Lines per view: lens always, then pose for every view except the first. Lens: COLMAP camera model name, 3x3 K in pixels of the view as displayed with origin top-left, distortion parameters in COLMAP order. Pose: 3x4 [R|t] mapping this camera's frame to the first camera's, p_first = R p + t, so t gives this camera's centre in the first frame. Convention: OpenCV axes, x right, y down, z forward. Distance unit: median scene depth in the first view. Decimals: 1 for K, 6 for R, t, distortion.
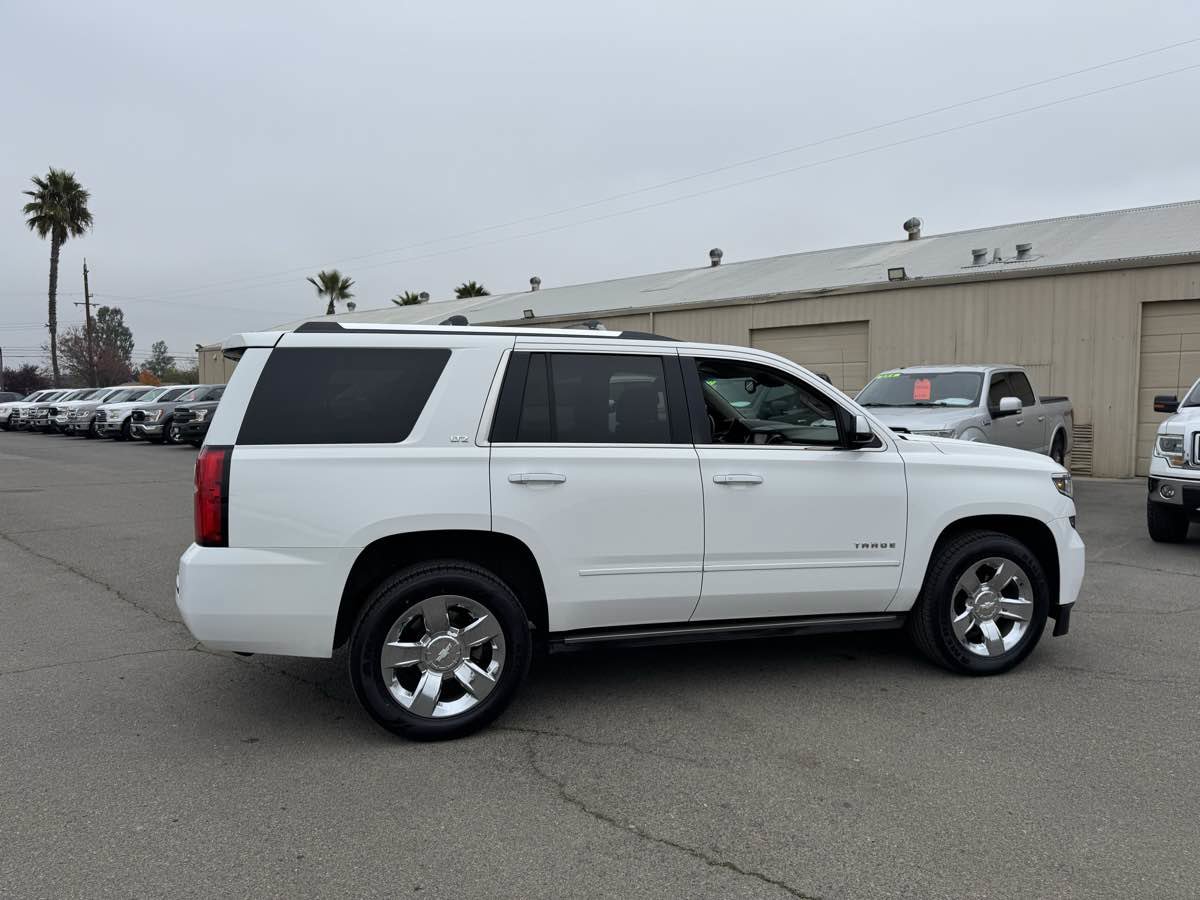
lens RADIAL K [[849.0, 0, 600.0], [0, 849.0, 450.0], [0, 0, 1]] dist [0.094952, -0.127273]
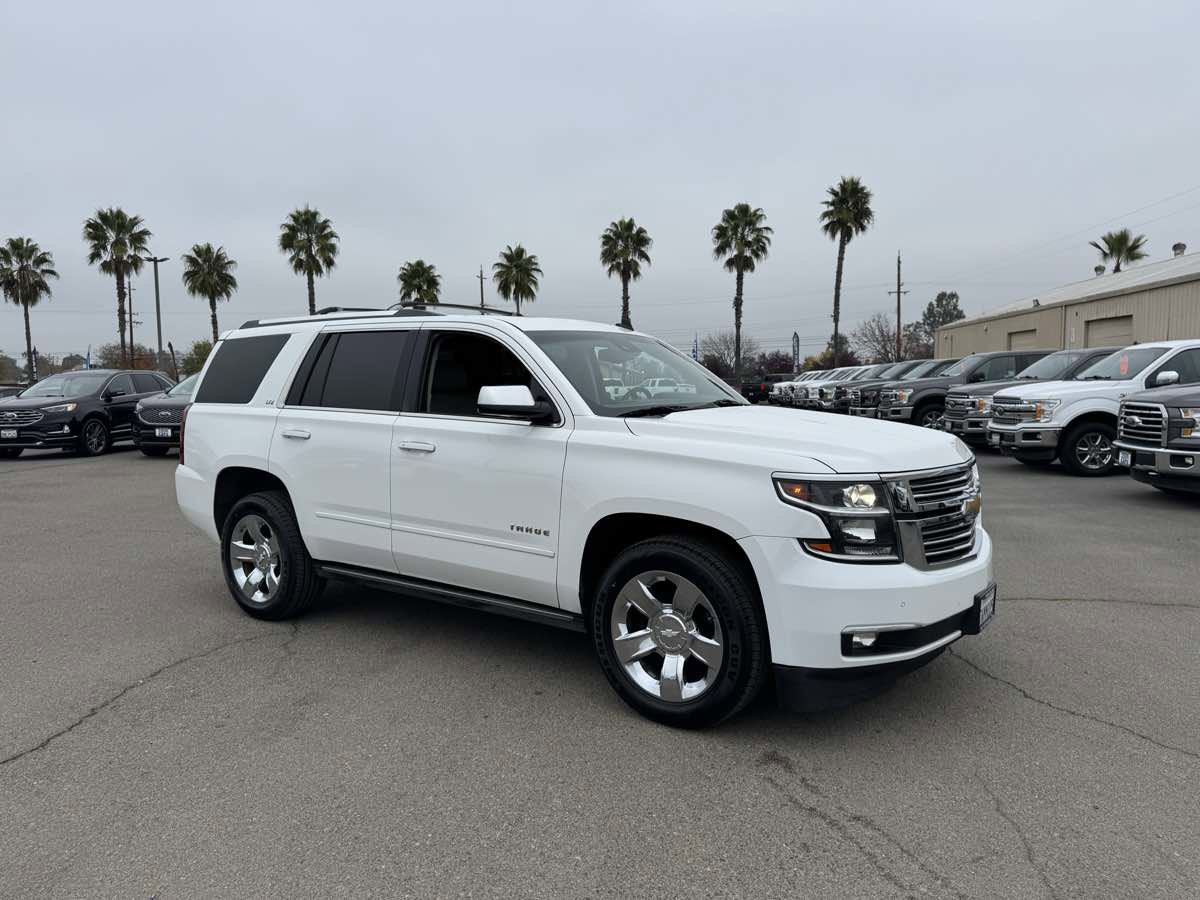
lens RADIAL K [[845.3, 0, 602.3], [0, 845.3, 452.4], [0, 0, 1]] dist [0.125918, -0.192305]
pose [[0.609376, 0.061475, -0.790494, 1.005398], [-0.039805, 0.998105, 0.046936, -0.014671], [0.791881, 0.002864, 0.610668, 0.484853]]
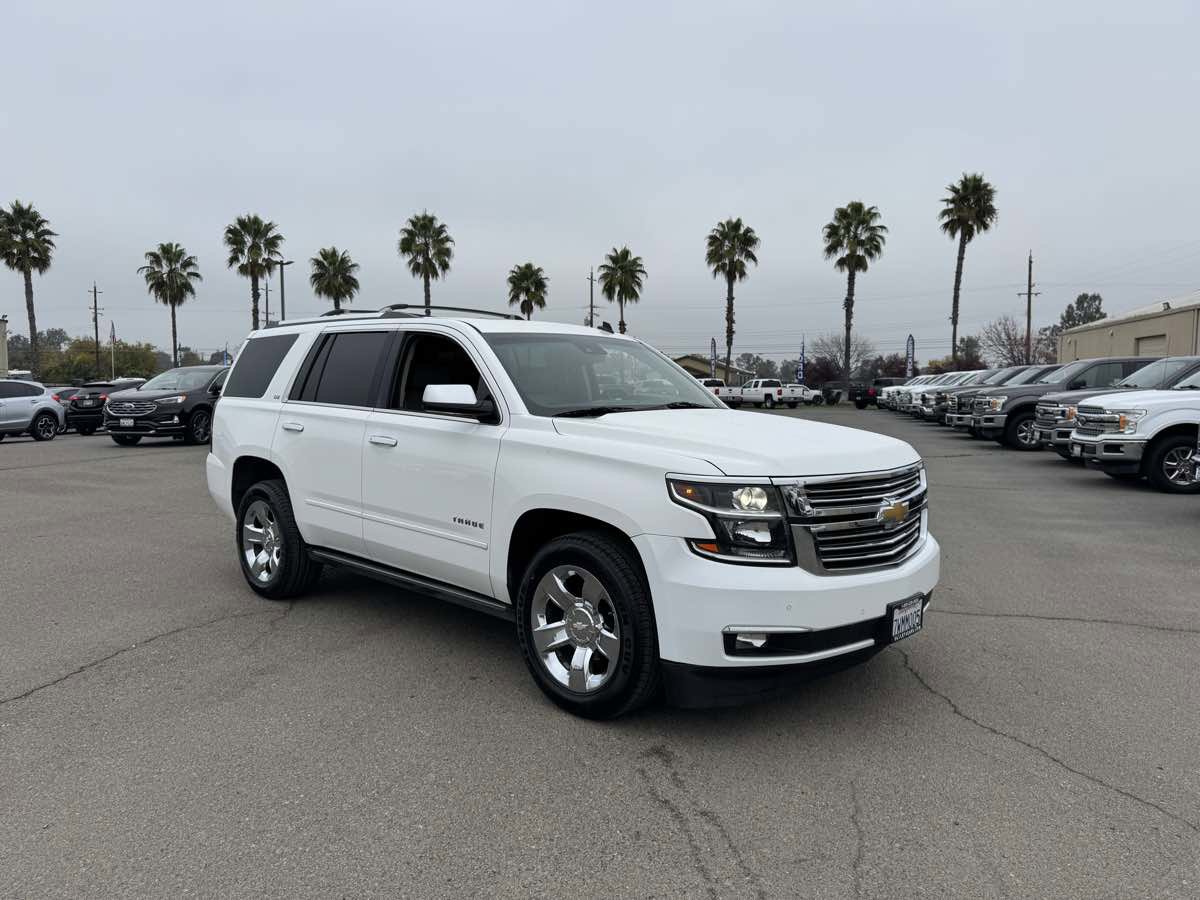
lens RADIAL K [[849.0, 0, 600.0], [0, 849.0, 450.0], [0, 0, 1]] dist [0.094952, -0.127273]
pose [[0.495770, 0.072468, -0.865425, 1.131011], [-0.059531, 0.997004, 0.049383, -0.022595], [0.866411, 0.027037, 0.498599, 0.616347]]
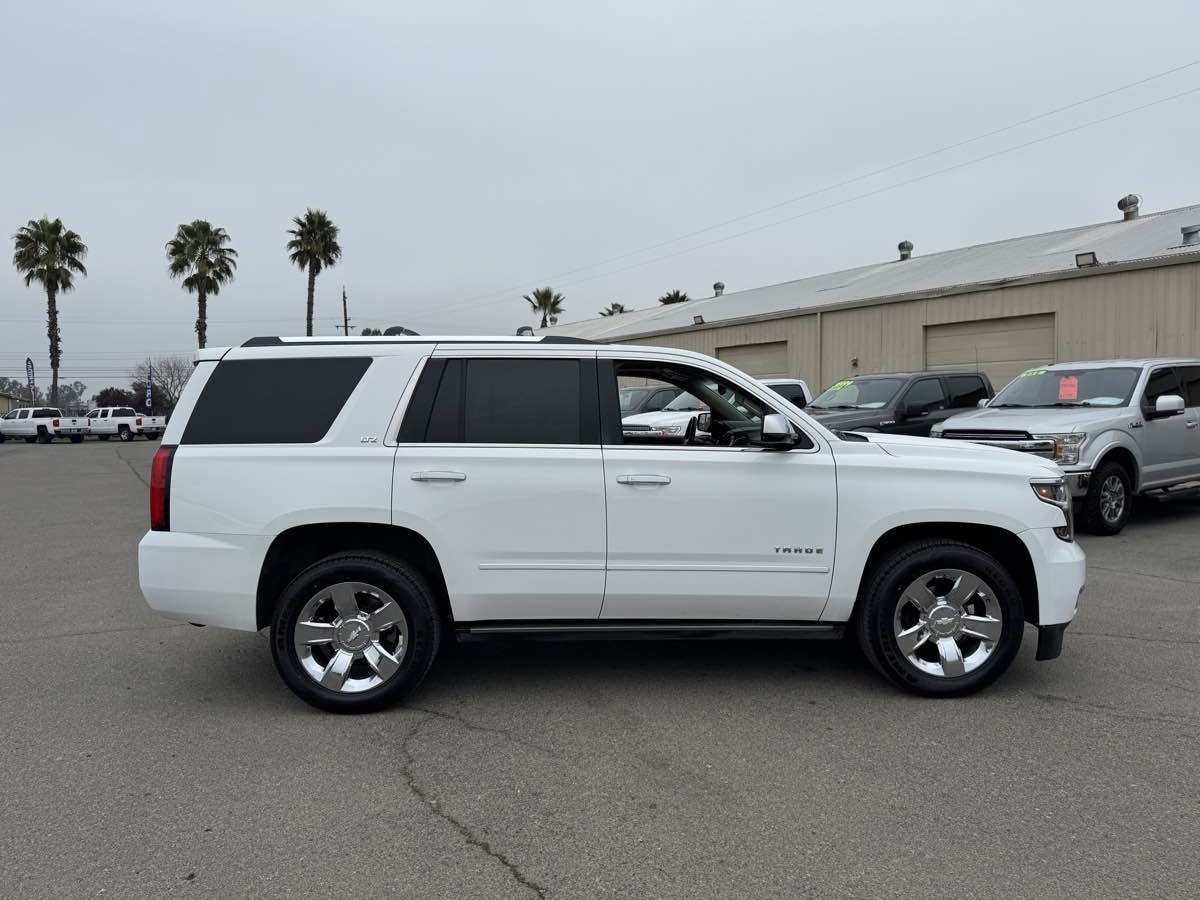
lens RADIAL K [[851.6, 0, 596.2], [0, 851.6, 440.5], [0, 0, 1]] dist [0.082708, -0.099950]
pose [[0.965078, -0.000963, -0.261963, 0.332652], [-0.004026, 0.999821, -0.018506, 0.006364], [0.261934, 0.018915, 0.964901, 0.010972]]
